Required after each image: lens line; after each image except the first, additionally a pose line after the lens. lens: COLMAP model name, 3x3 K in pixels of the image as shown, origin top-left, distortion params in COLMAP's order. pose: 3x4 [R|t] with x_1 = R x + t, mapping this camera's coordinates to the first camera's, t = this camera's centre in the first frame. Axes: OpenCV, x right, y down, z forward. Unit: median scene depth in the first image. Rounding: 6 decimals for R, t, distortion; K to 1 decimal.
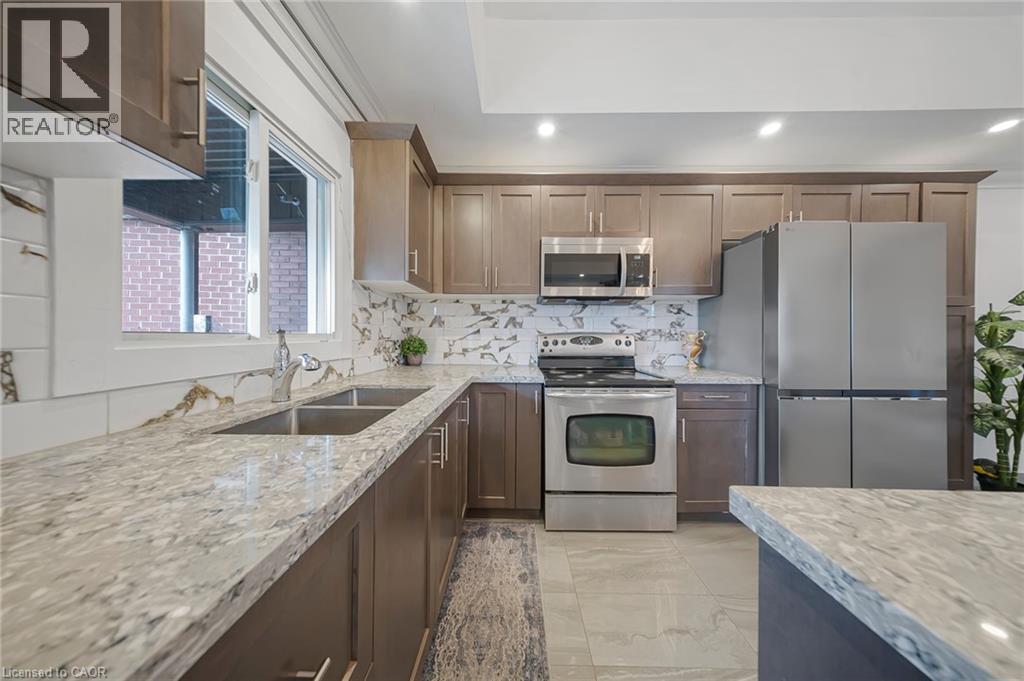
lens RADIAL K [[301.9, 0, 513.7], [0, 301.9, 339.1], [0, 0, 1]] dist [0.007398, -0.000770]
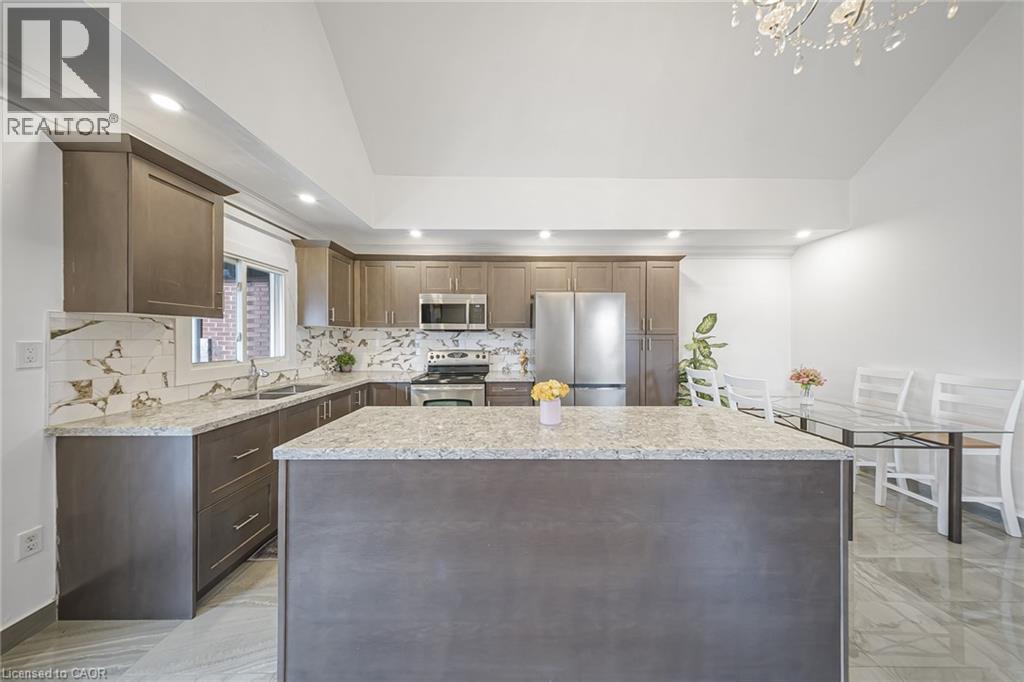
lens RADIAL K [[301.9, 0, 514.6], [0, 301.9, 341.4], [0, 0, 1]] dist [0.007398, -0.000770]
pose [[0.999750, -0.004935, 0.021786, 0.529875], [0.004908, 0.999987, 0.001316, -0.071097], [-0.021792, -0.001209, 0.999762, -0.606631]]
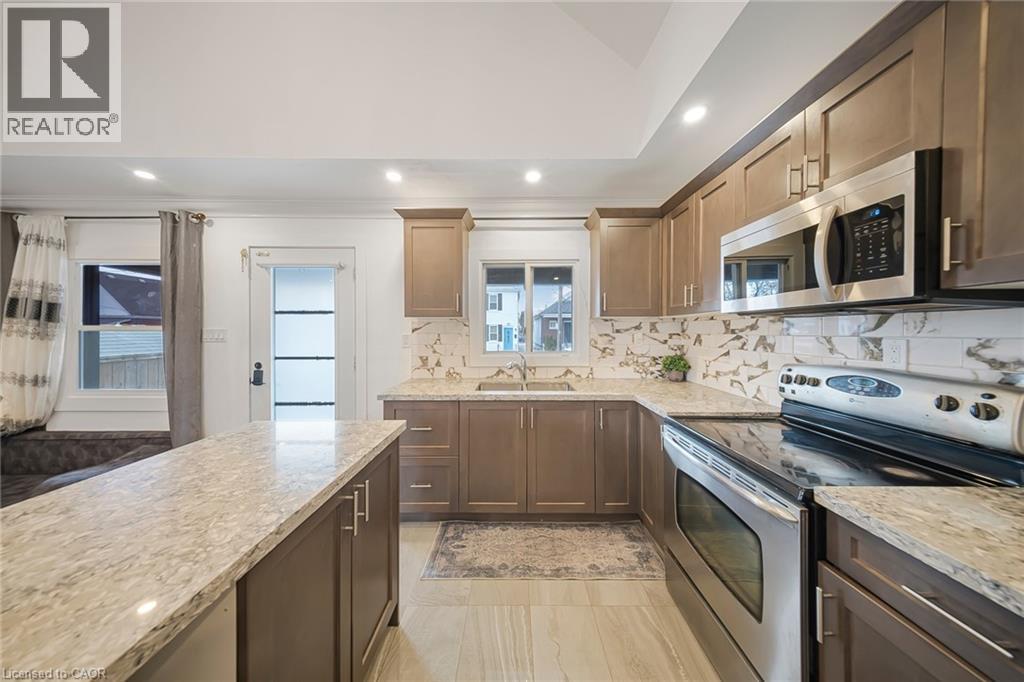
lens RADIAL K [[301.9, 0, 512.6], [0, 301.9, 333.6], [0, 0, 1]] dist [0.007398, -0.000770]
pose [[0.004792, 0.001049, -0.999988, 0.792138], [-0.008083, 0.999967, 0.001010, -0.082719], [0.999956, 0.008078, 0.004800, 0.434809]]
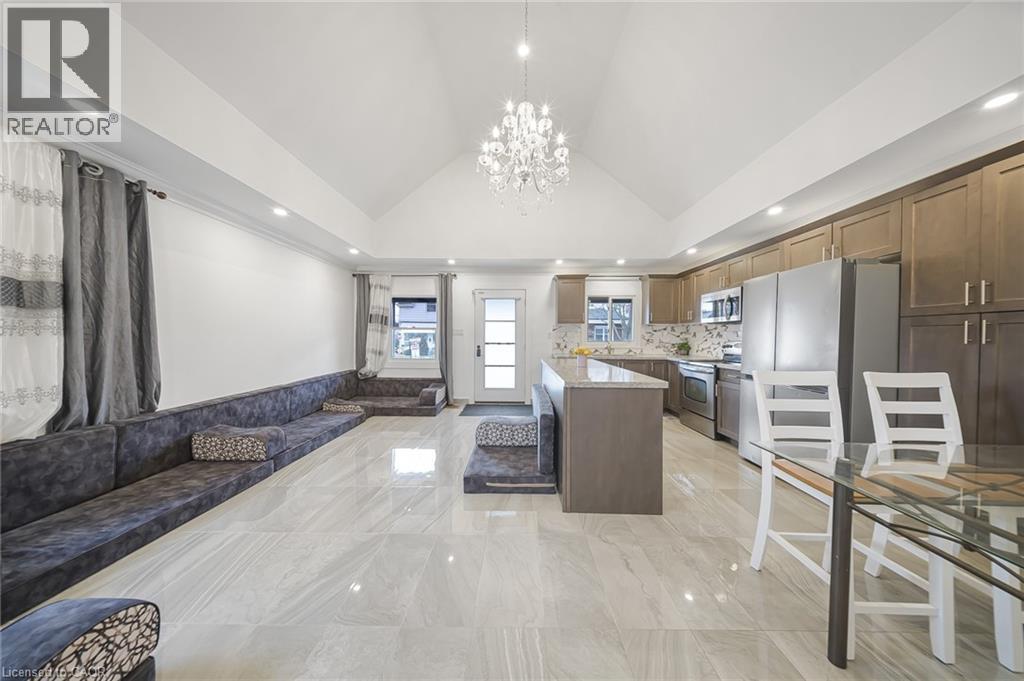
lens RADIAL K [[301.9, 0, 510.8], [0, 301.9, 338.3], [0, 0, 1]] dist [0.007398, -0.000770]
pose [[-0.015328, 0.000971, -0.999882, 2.042944], [-0.012932, 0.999916, 0.001170, -0.022572], [0.999799, 0.012948, -0.015314, -0.261173]]
